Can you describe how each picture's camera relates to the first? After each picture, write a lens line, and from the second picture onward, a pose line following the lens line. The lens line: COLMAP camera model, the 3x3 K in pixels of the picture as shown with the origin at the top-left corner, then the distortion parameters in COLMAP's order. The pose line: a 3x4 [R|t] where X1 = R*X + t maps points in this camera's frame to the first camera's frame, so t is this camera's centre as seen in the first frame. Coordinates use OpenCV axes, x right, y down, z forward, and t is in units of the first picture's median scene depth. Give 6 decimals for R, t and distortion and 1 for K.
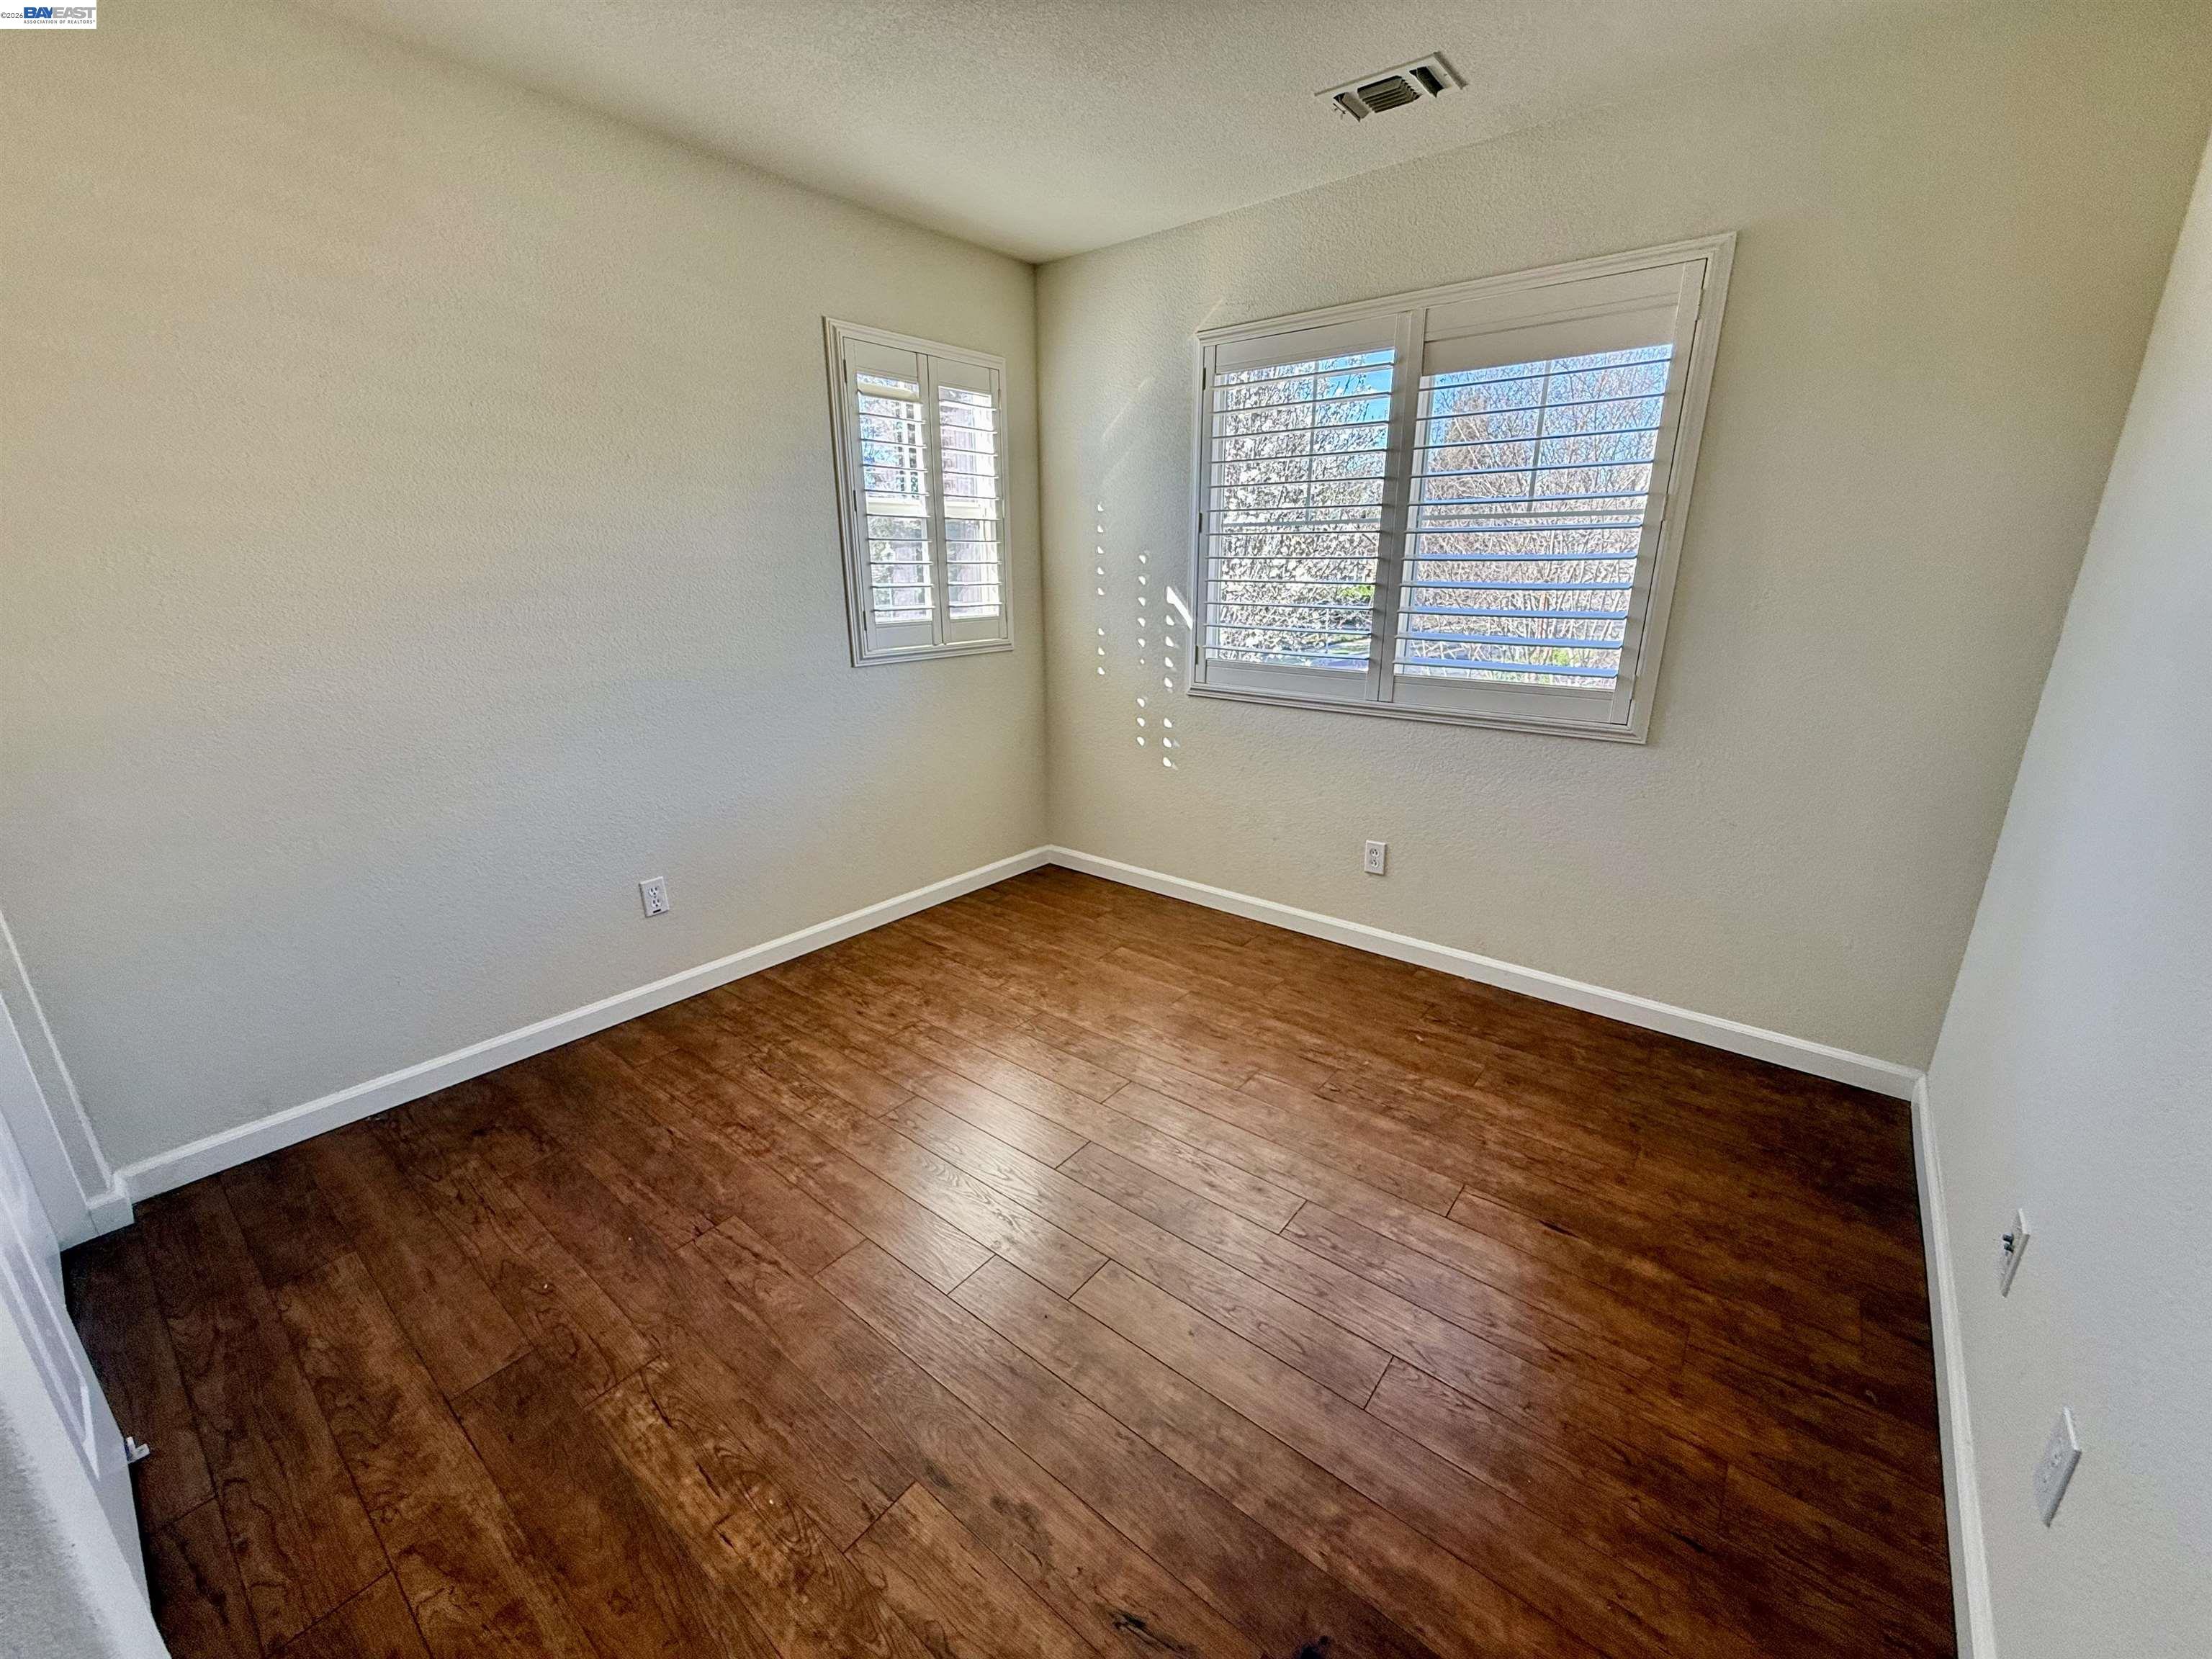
lens RADIAL K [[880.0, 0, 1101.4], [0, 880.0, 830.0], [0, 0, 1]] dist [0.000871, 0.000627]
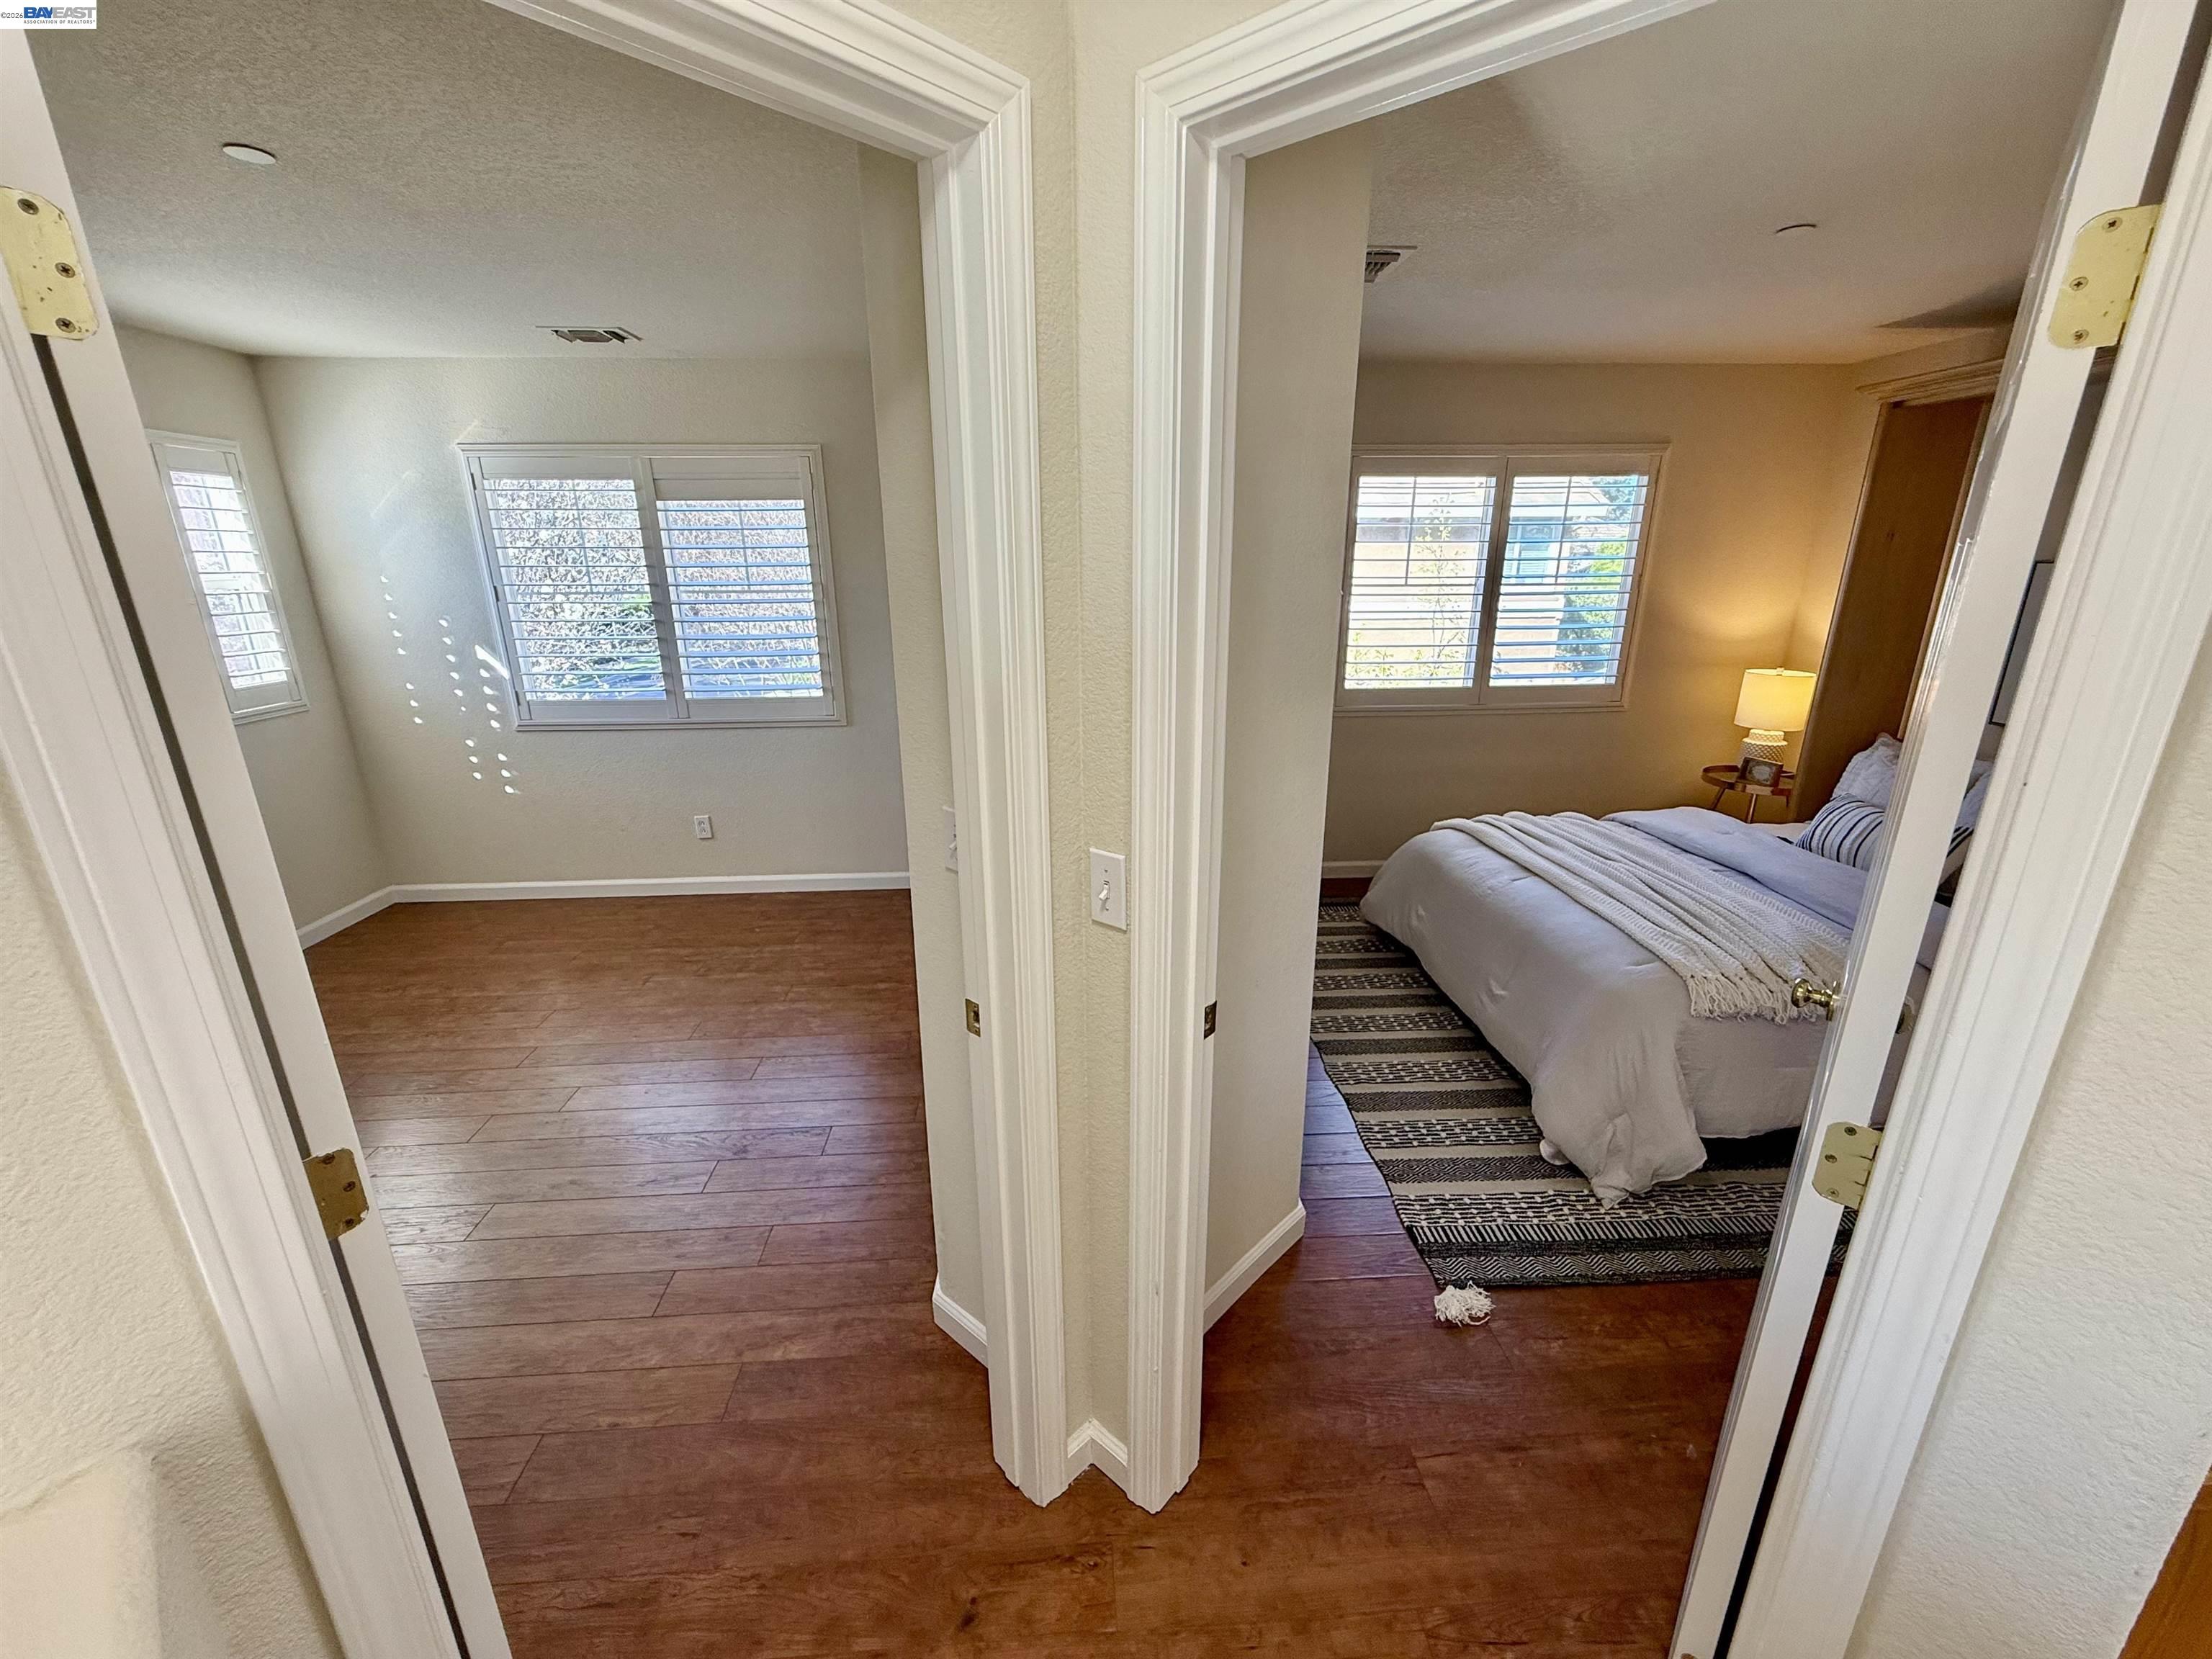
lens RADIAL K [[880.0, 0, 1101.4], [0, 880.0, 830.0], [0, 0, 1]] dist [0.000871, 0.000627]
pose [[0.736787, -0.198970, 0.646186, -0.153692], [0.203836, 0.976620, 0.068301, 0.079267], [-0.644667, 0.081392, 0.760118, -0.564289]]
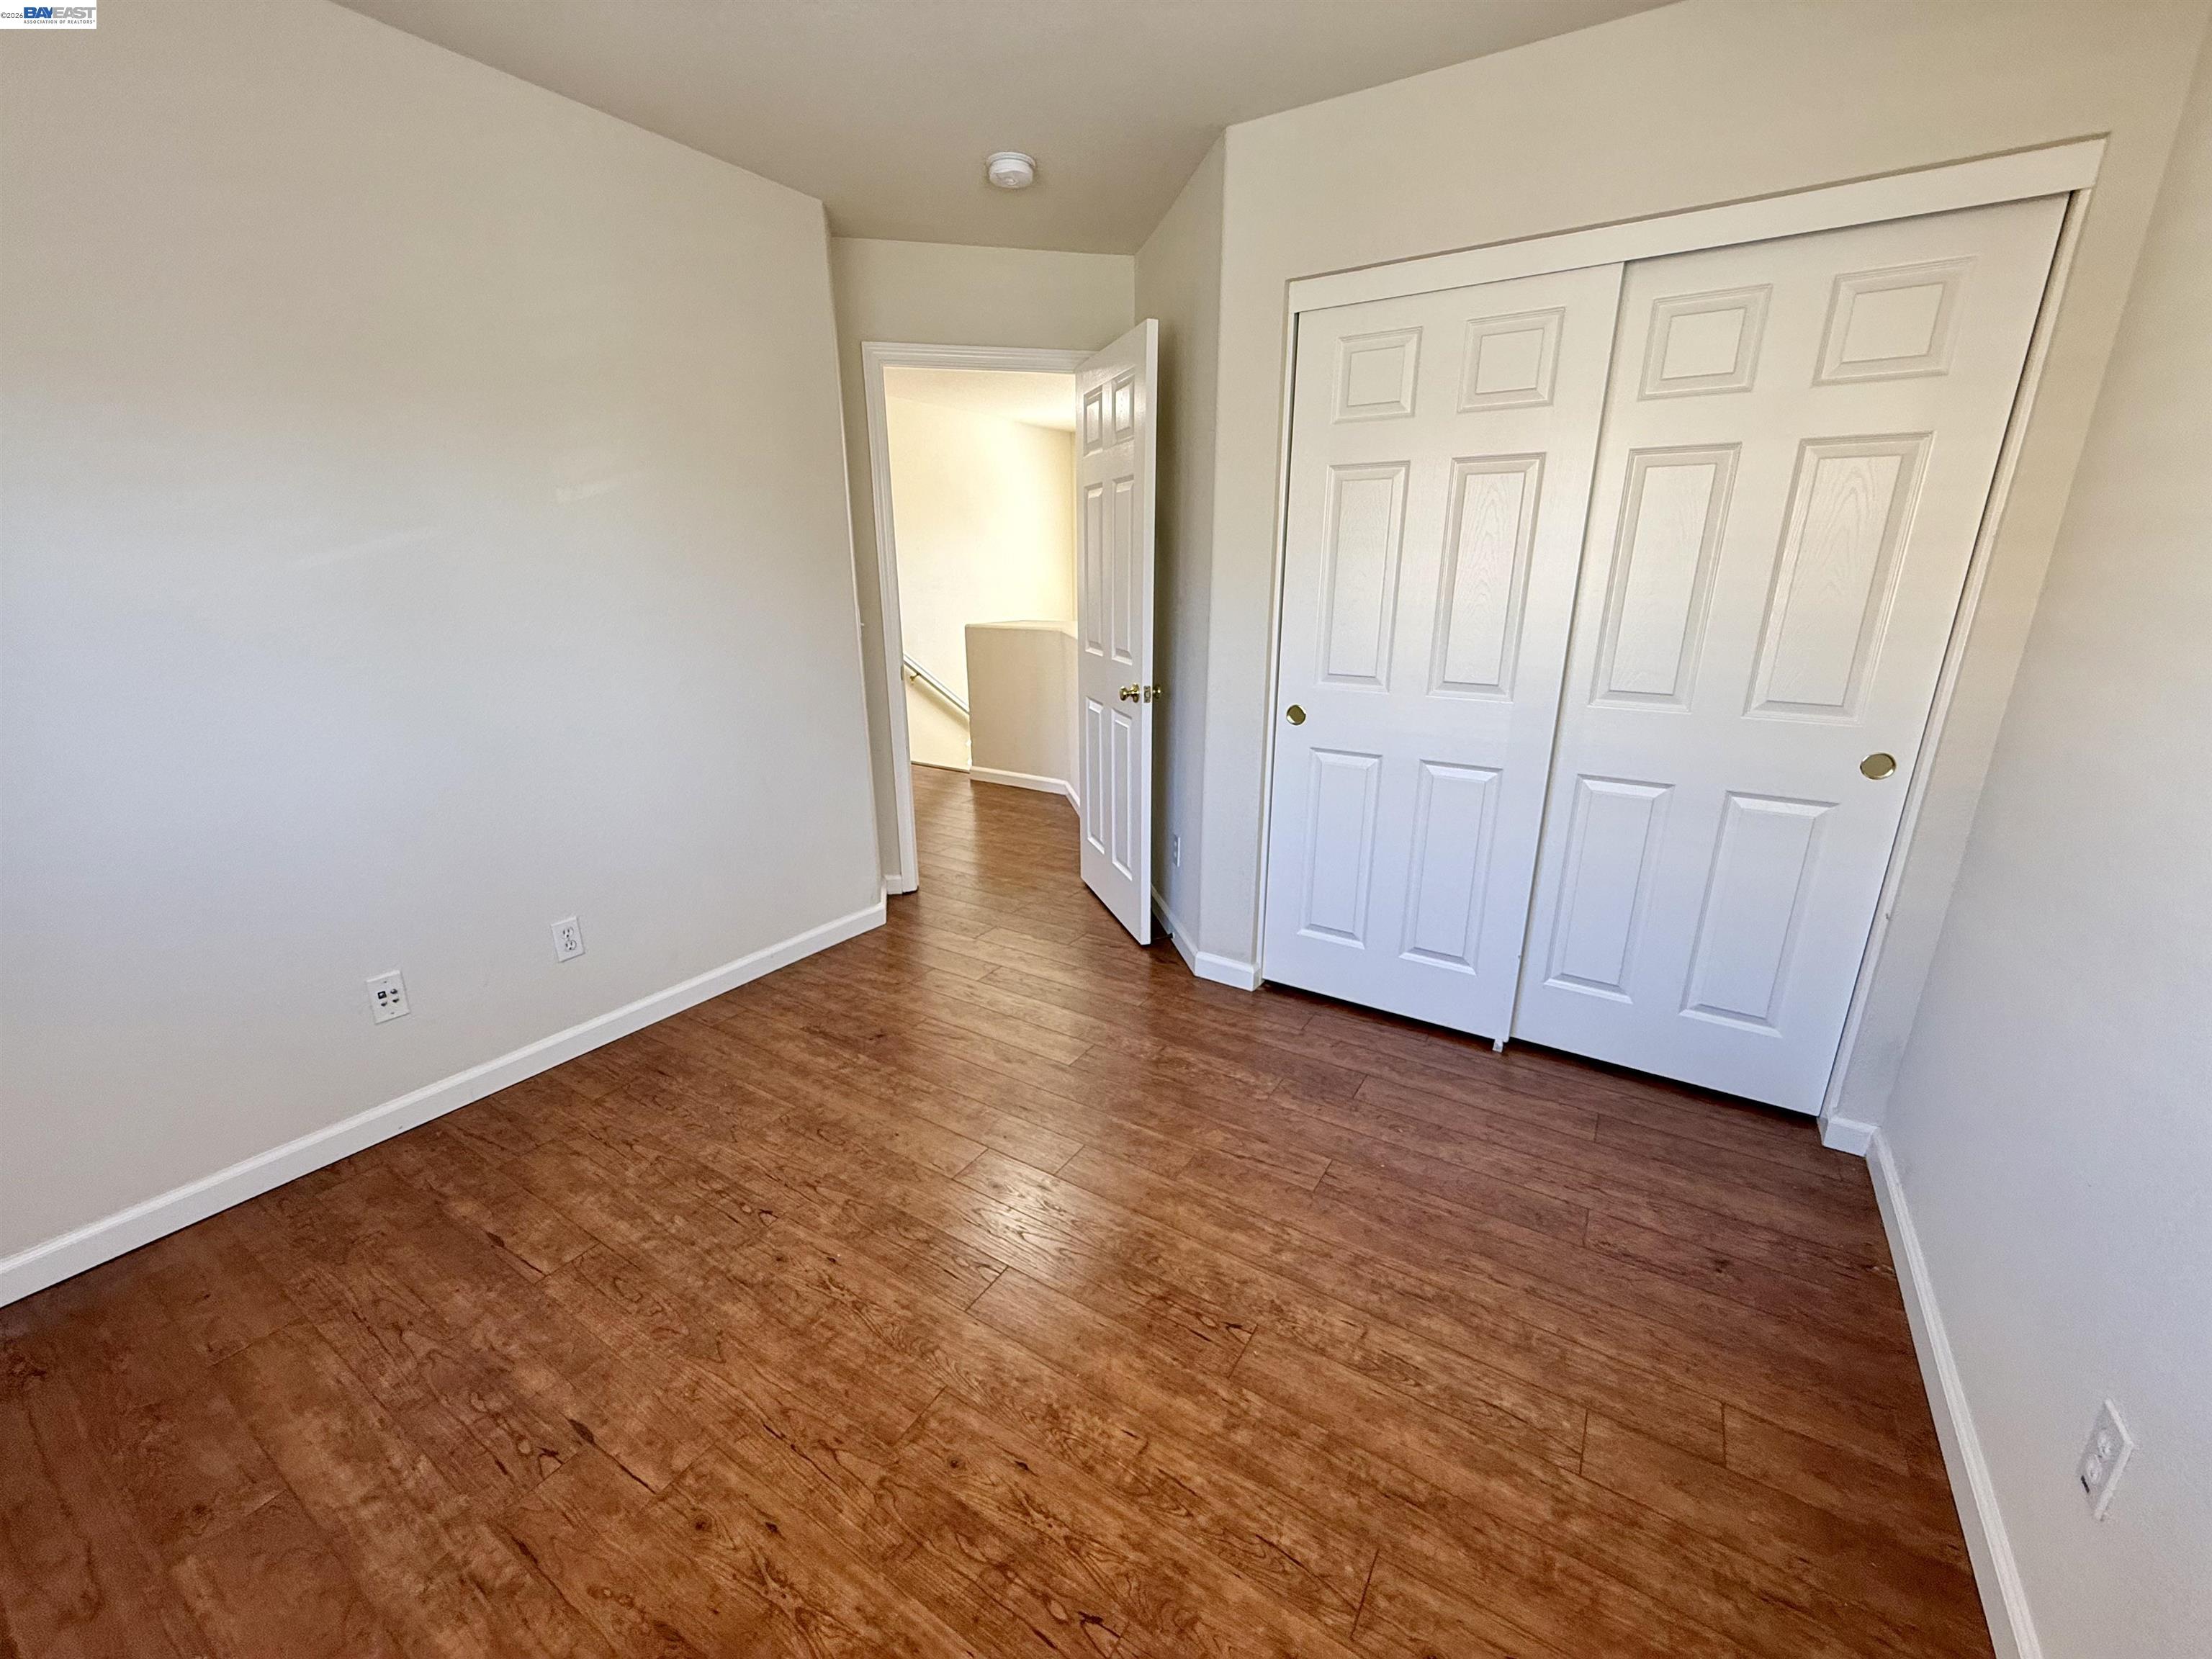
lens RADIAL K [[880.0, 0, 1101.4], [0, 880.0, 830.0], [0, 0, 1]] dist [0.000871, 0.000627]
pose [[-0.994190, 0.037665, -0.100838, -0.055490], [-0.025449, 0.827983, 0.560176, -0.353898], [0.104591, 0.559487, -0.822213, 1.139441]]
